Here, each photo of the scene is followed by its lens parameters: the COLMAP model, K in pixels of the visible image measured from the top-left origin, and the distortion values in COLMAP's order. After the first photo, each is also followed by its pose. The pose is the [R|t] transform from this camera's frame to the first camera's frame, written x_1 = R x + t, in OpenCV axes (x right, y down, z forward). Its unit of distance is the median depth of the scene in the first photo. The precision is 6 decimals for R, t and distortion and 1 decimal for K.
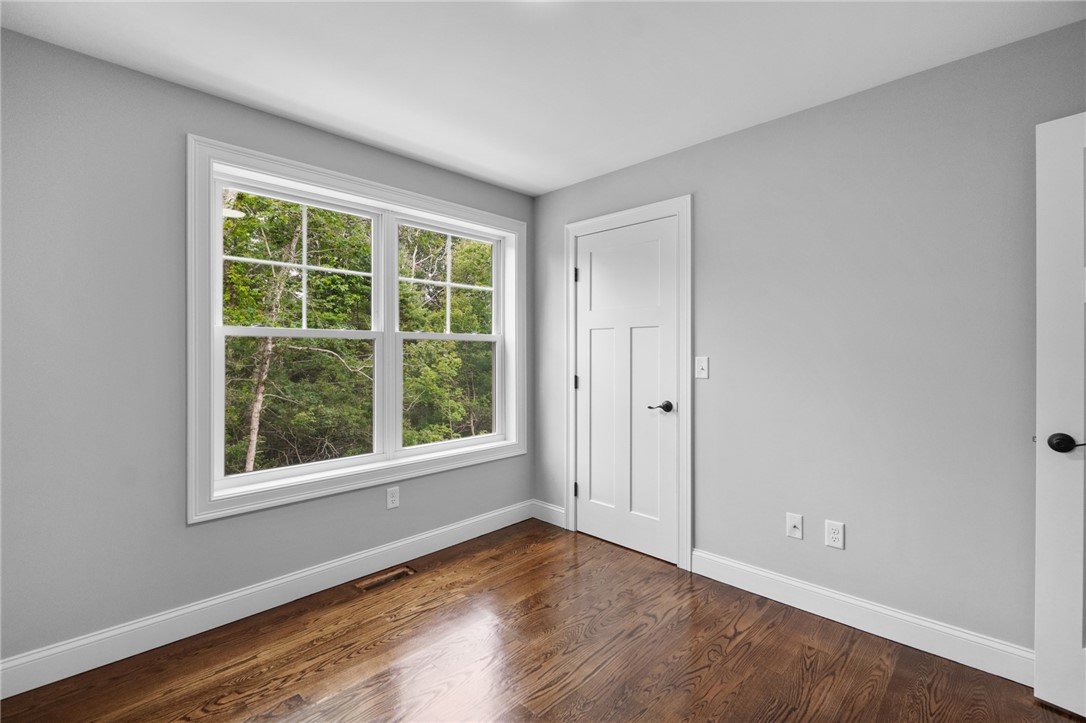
lens RADIAL K [[486.5, 0, 539.2], [0, 486.5, 354.6], [0, 0, 1]] dist [-0.000195, -0.004603]
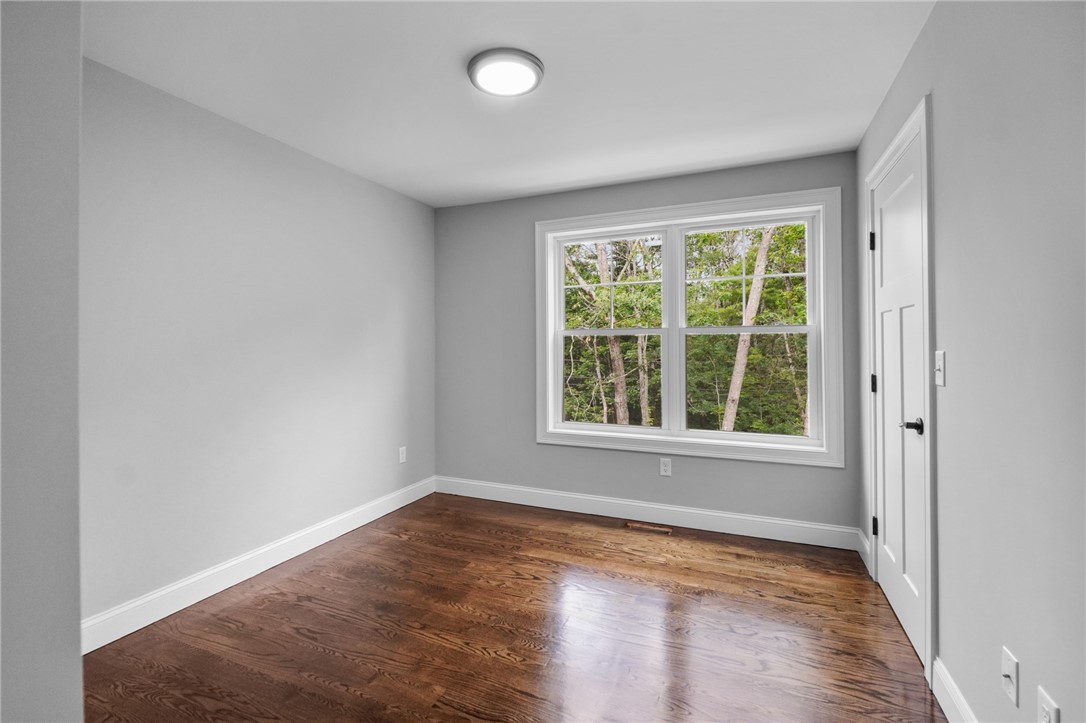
lens RADIAL K [[486.5, 0, 529.7], [0, 486.5, 346.3], [0, 0, 1]] dist [-0.000195, -0.004603]
pose [[0.332925, 0.000675, -0.942953, 0.715861], [0.001895, 0.999997, 0.001385, -0.003864], [0.942952, -0.002248, 0.332923, 0.291770]]
